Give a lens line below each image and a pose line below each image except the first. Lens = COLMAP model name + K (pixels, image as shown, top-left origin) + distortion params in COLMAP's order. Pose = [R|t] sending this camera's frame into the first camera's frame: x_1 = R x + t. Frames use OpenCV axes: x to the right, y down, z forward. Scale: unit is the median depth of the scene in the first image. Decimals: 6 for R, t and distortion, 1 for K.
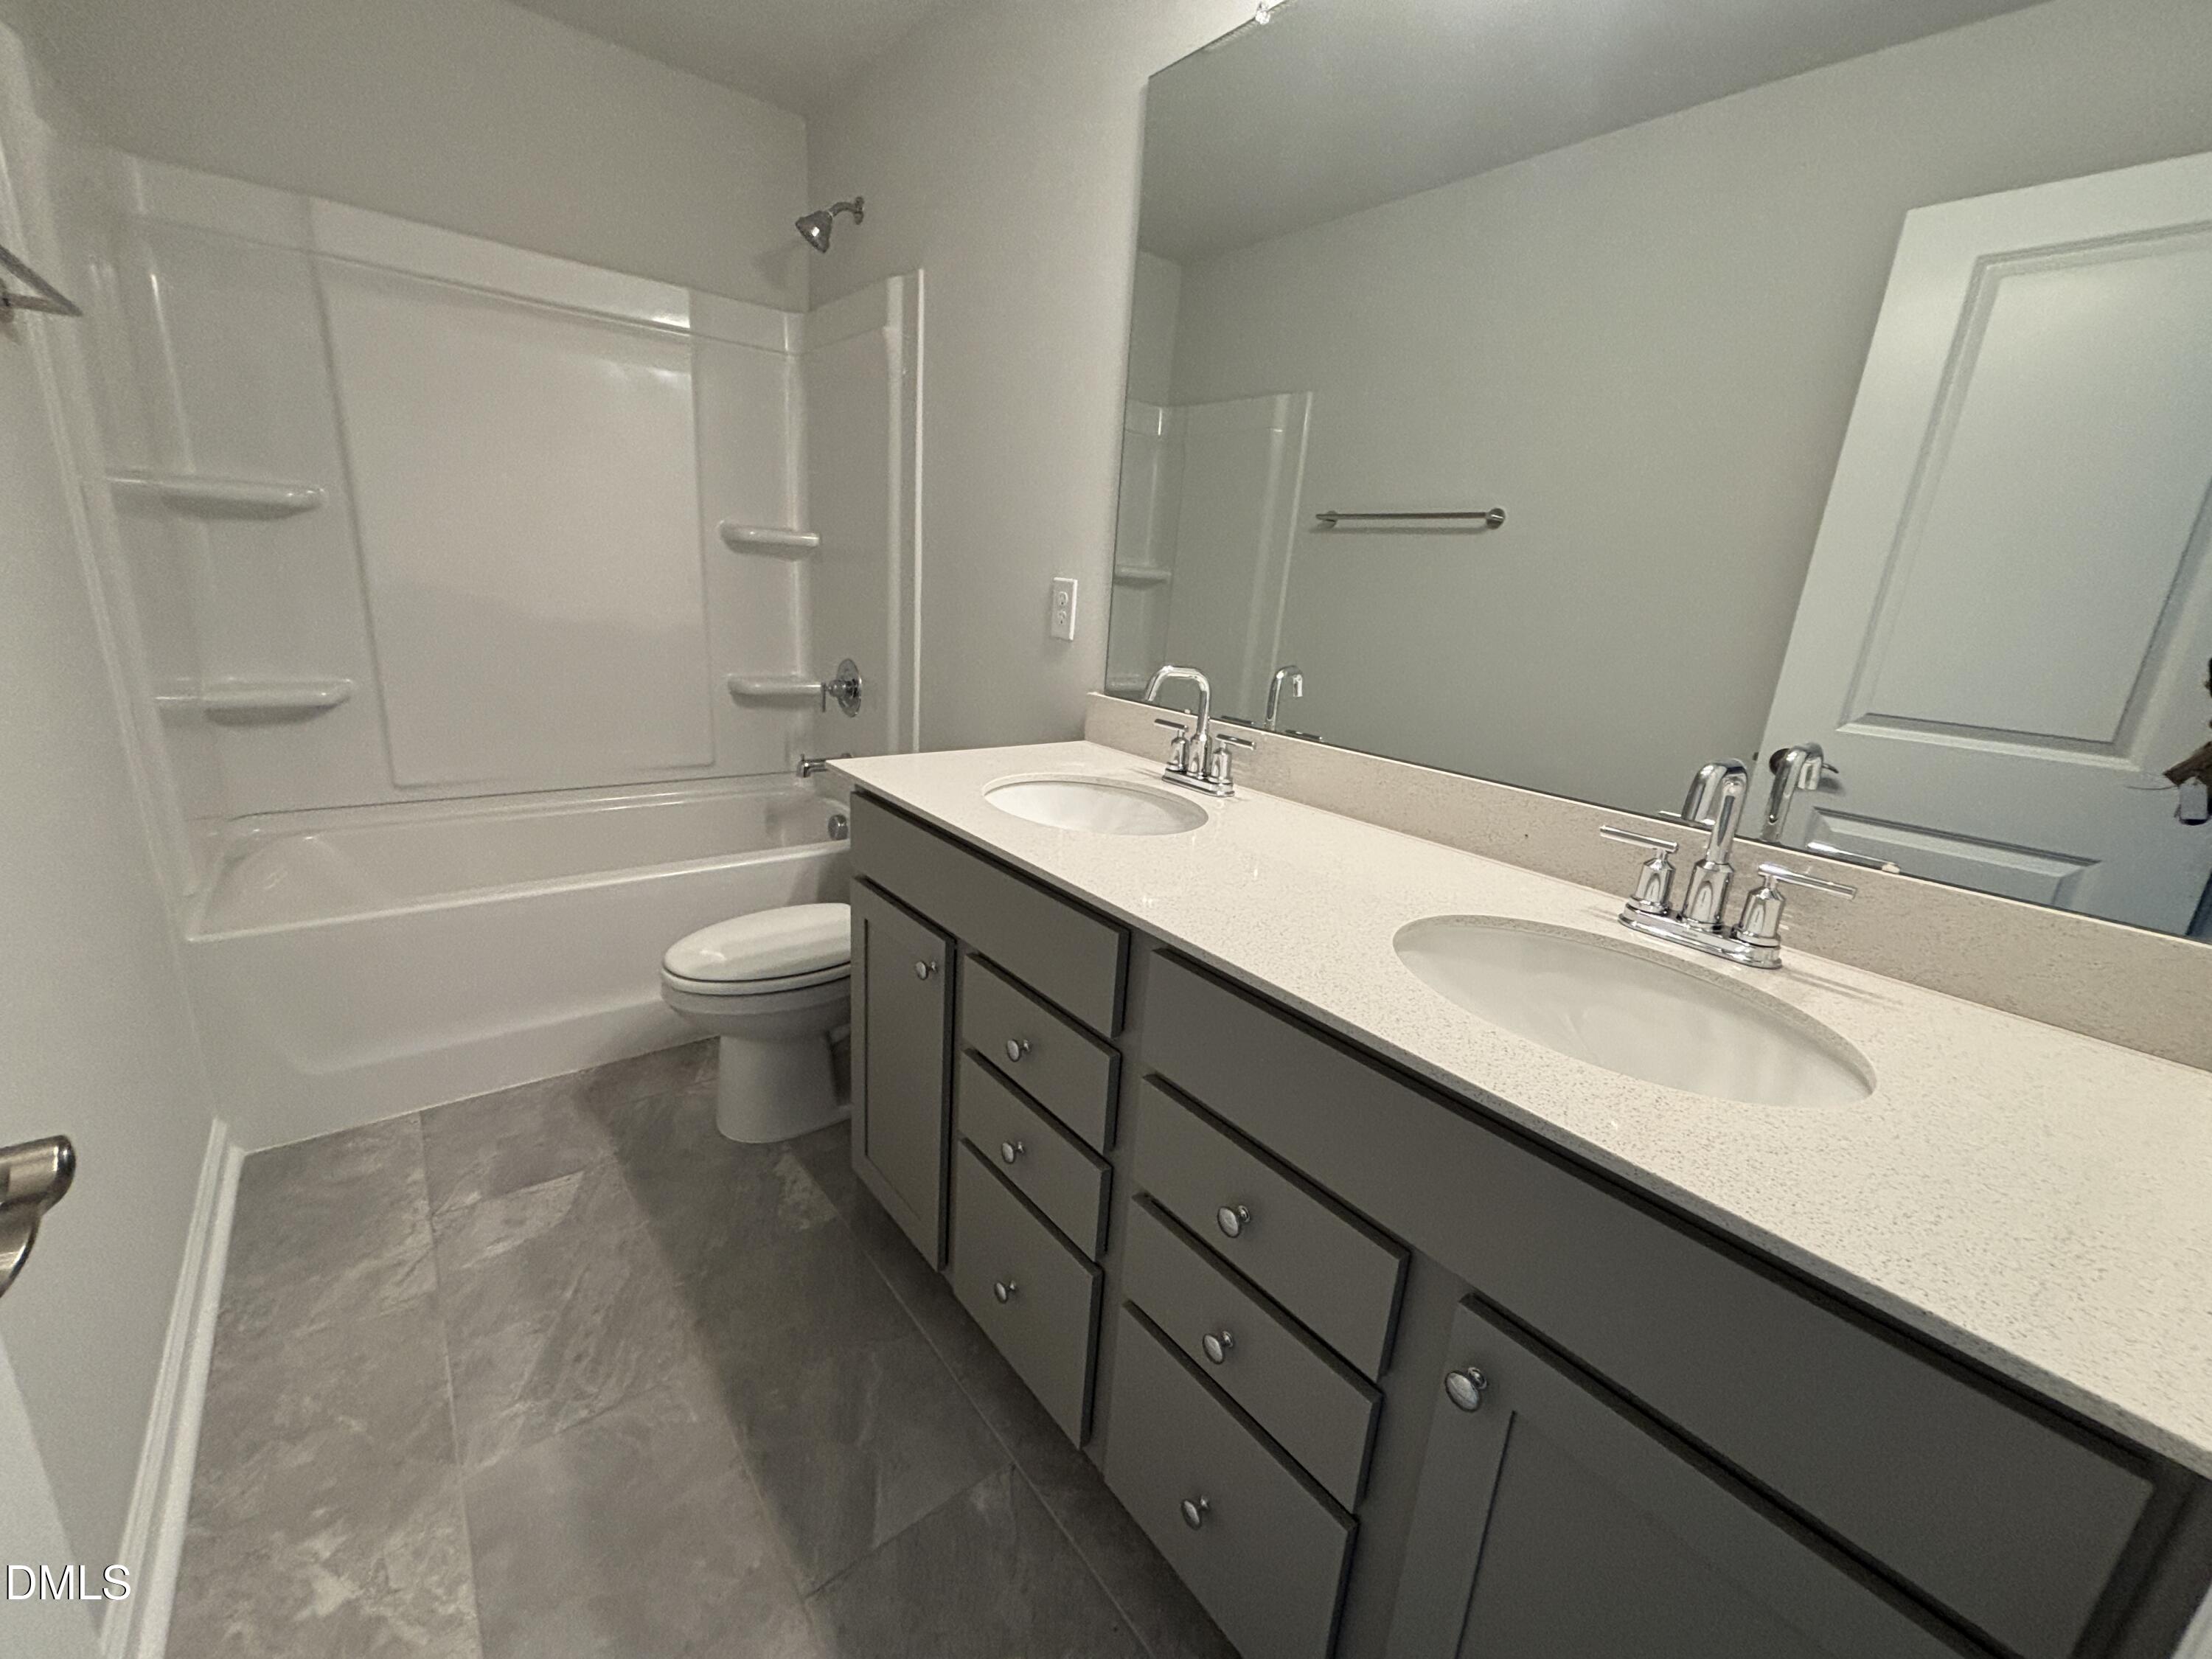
lens RADIAL K [[886.2, 0, 1106.0], [0, 886.2, 829.5], [0, 0, 1]] dist [-0.002185, 0.000681]
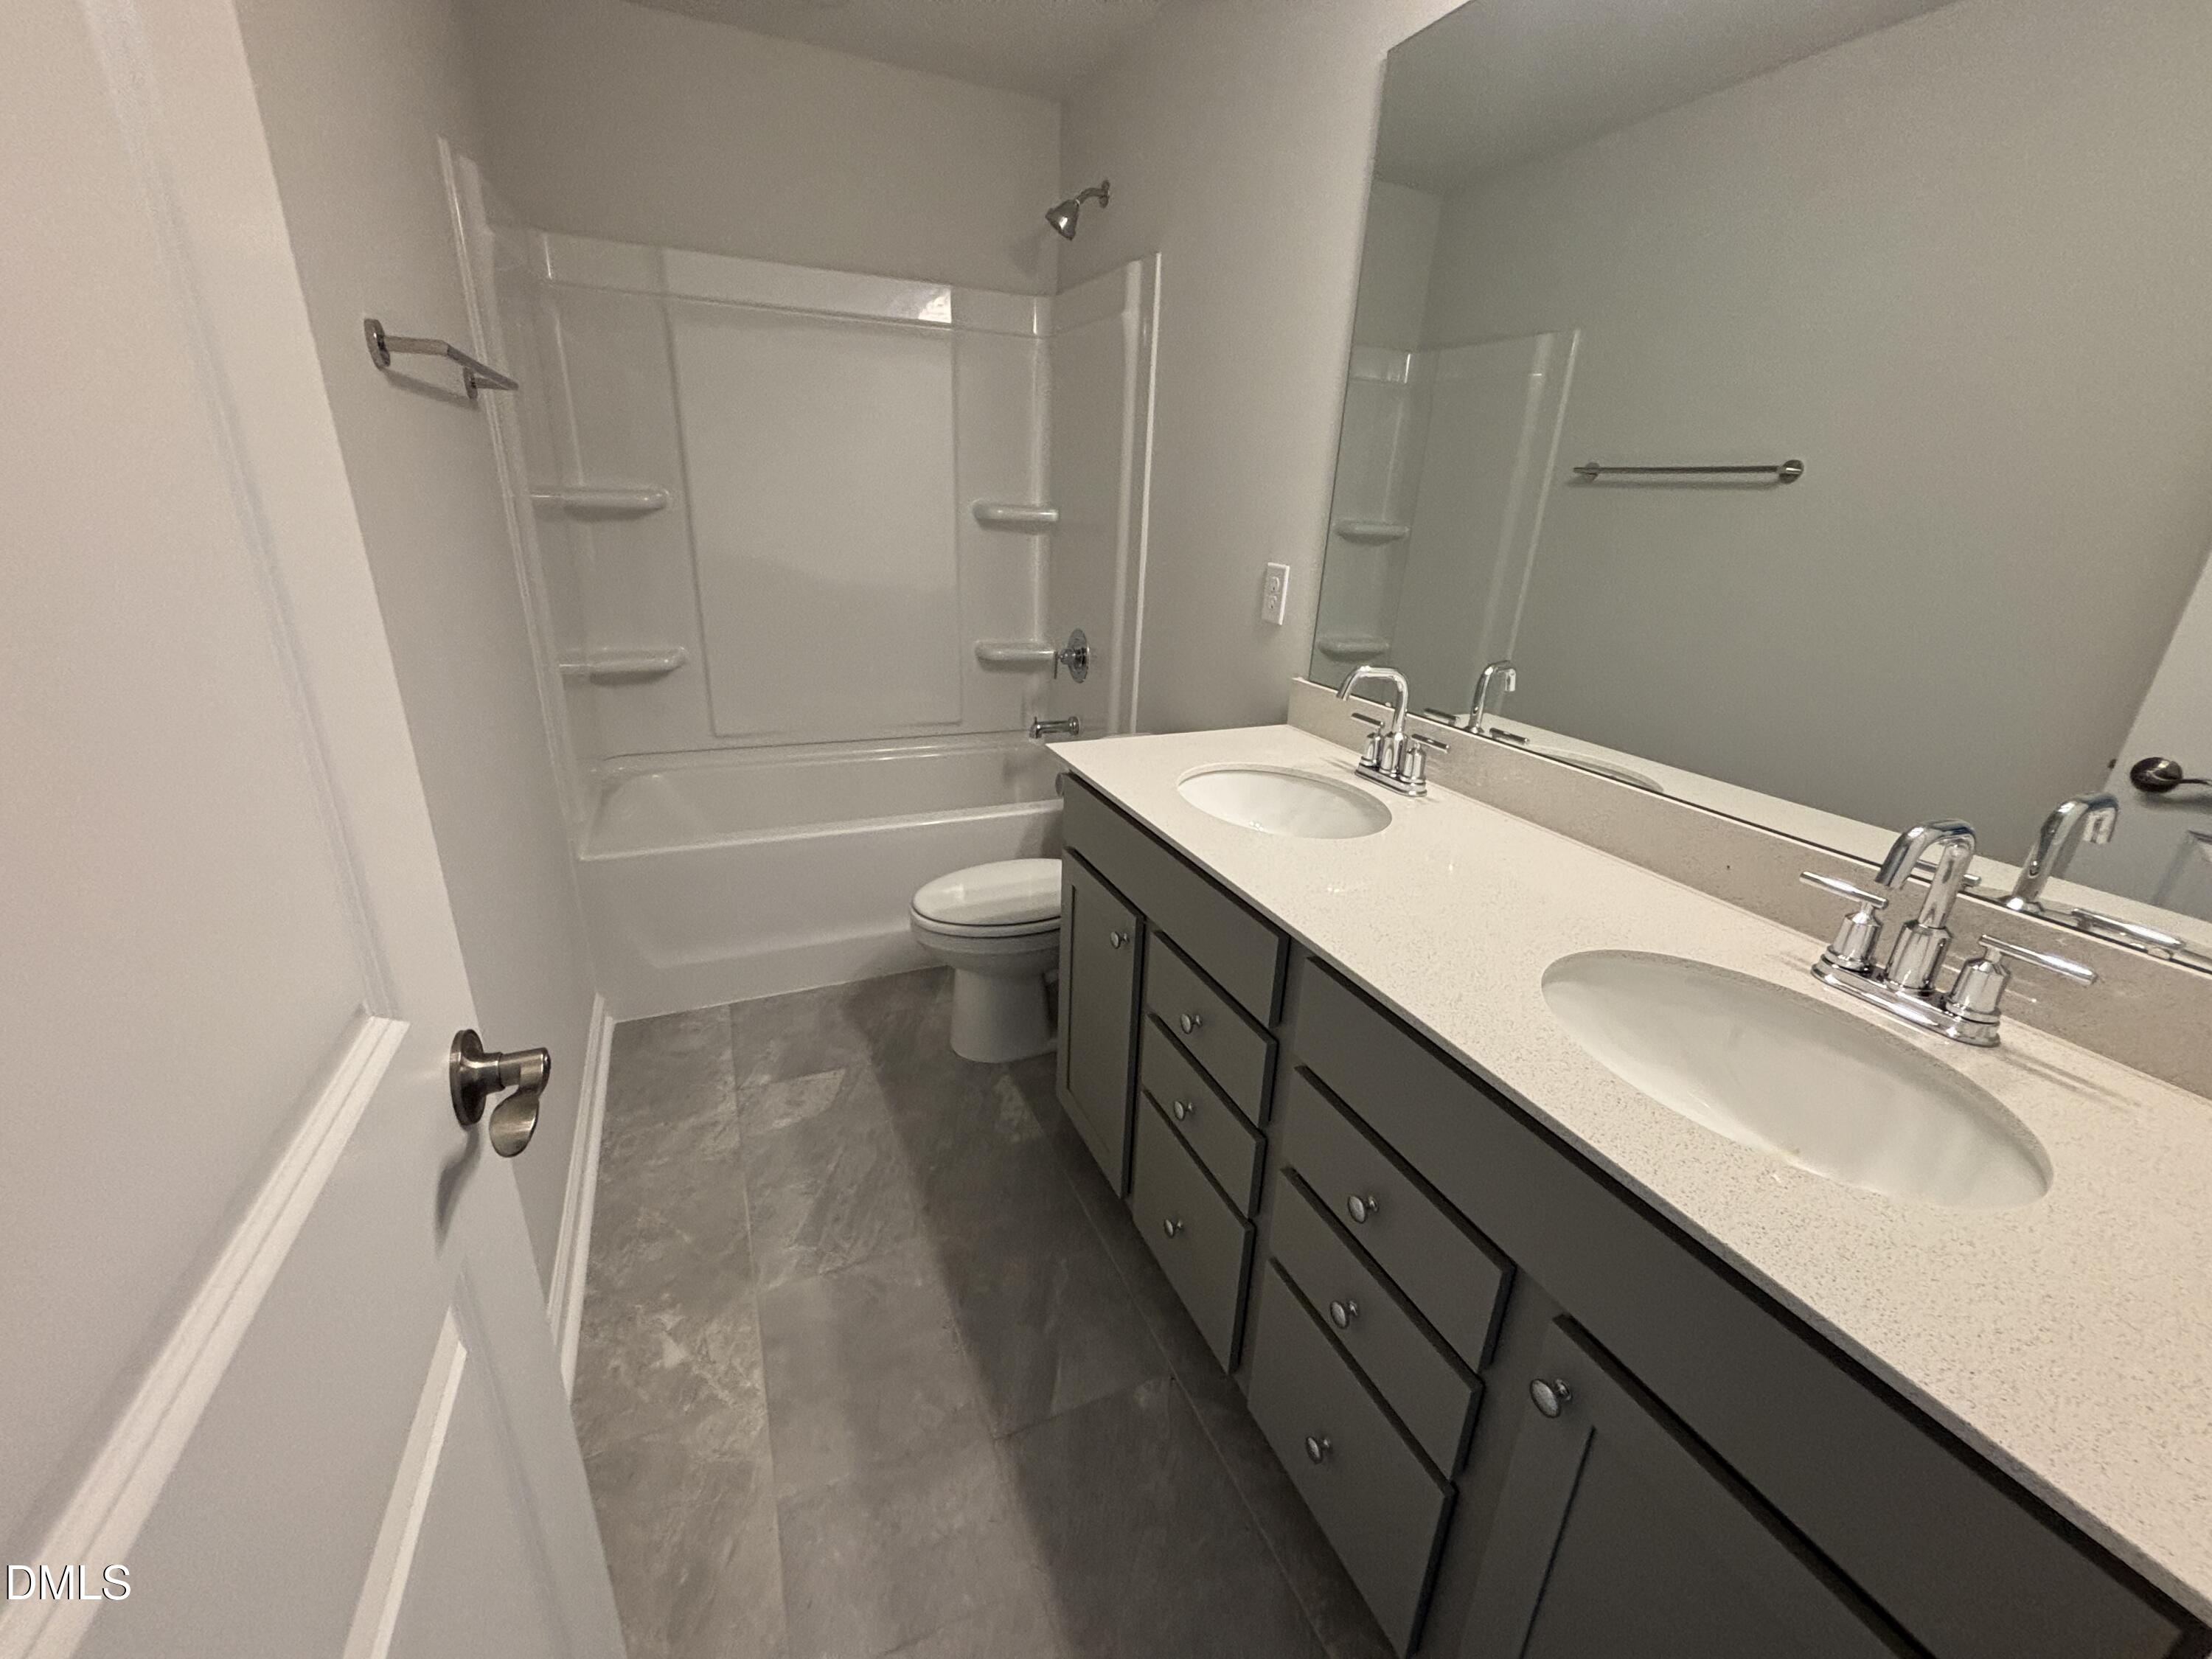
lens RADIAL K [[886.2, 0, 1106.0], [0, 886.2, 829.5], [0, 0, 1]] dist [-0.002185, 0.000681]
pose [[0.965074, 0.062559, -0.254398, 0.051000], [-0.044375, 0.996073, 0.076606, -0.059123], [0.258192, -0.062641, 0.964061, -0.071165]]
